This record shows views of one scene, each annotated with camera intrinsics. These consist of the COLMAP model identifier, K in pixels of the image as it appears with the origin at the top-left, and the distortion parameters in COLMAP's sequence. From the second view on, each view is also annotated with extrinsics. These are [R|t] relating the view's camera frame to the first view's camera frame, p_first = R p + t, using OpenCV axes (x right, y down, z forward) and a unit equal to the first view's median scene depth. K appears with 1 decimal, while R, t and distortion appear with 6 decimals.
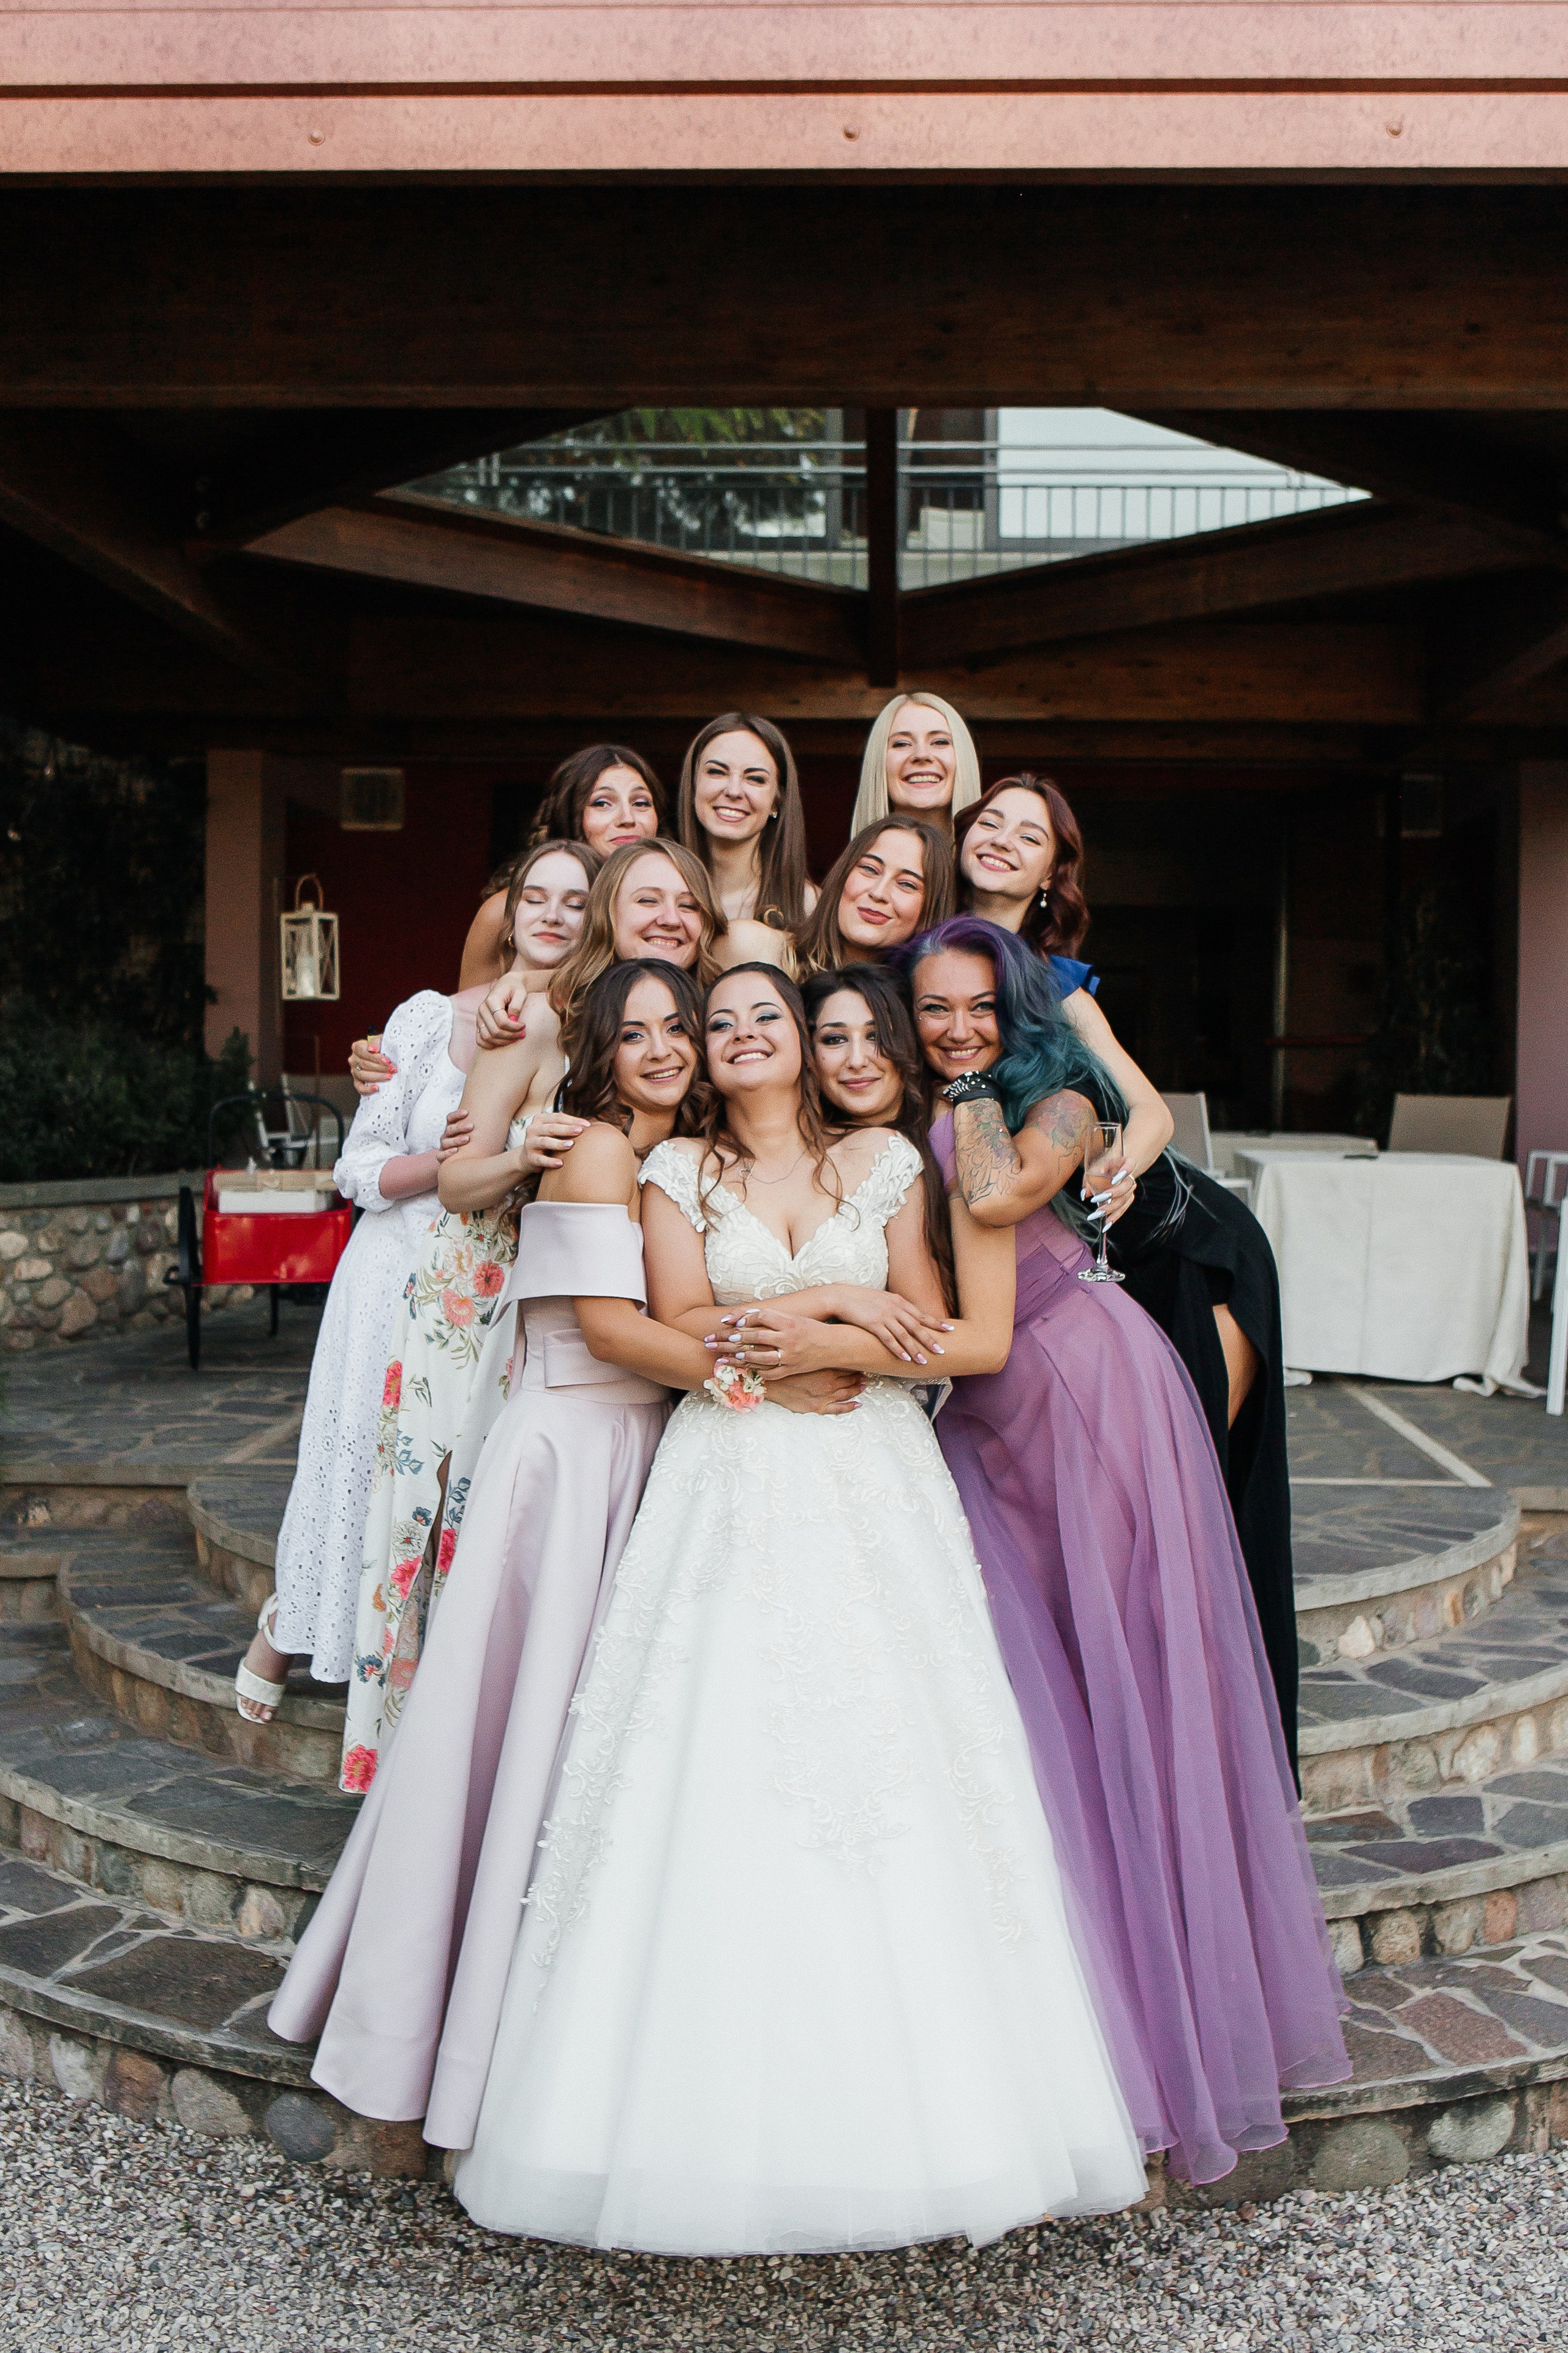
lens RADIAL K [[2395.4, 0, 680.8], [0, 2395.4, 1125.2], [0, 0, 1]] dist [0.005375, 0.003671]
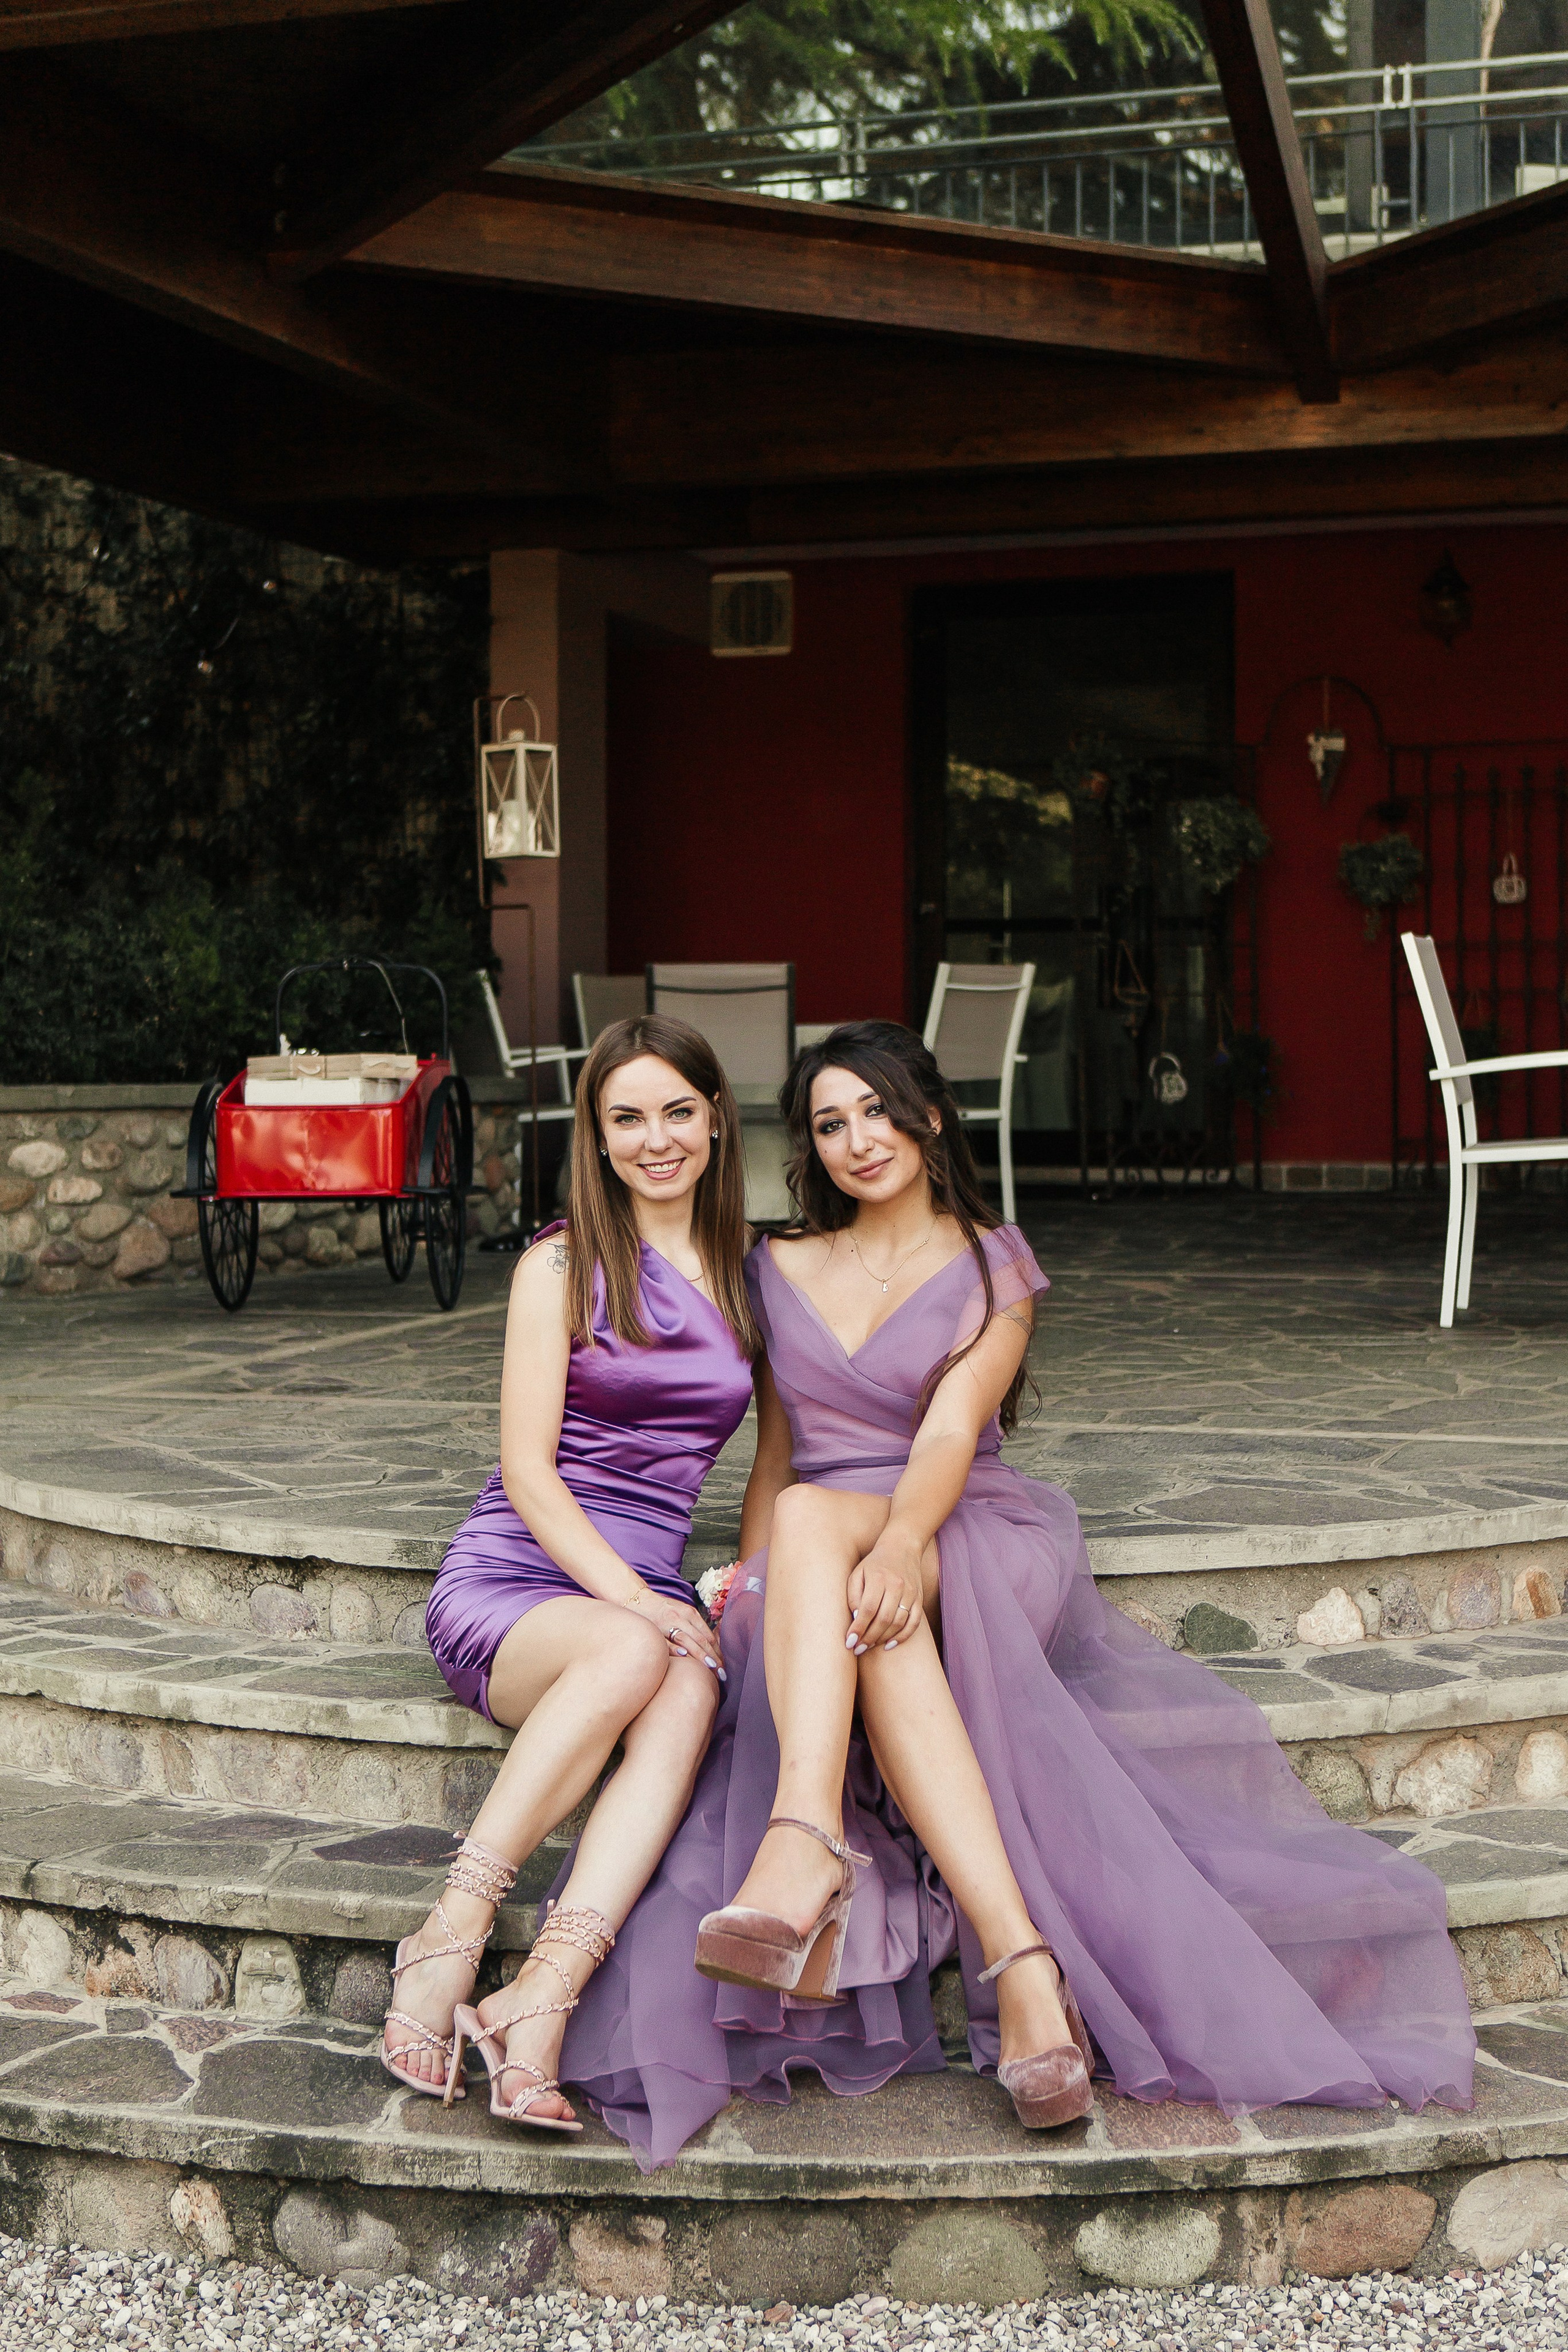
lens RADIAL K [[3281.2, 0, 784.0], [0, 3281.2, 1176.0], [0, 0, 1]] dist [0.003599, -0.129490]
pose [[0.964668, -0.003935, -0.263440, 0.396362], [0.006848, 0.999925, 0.010140, 0.076442], [0.263380, -0.011586, 0.964622, 0.034457]]
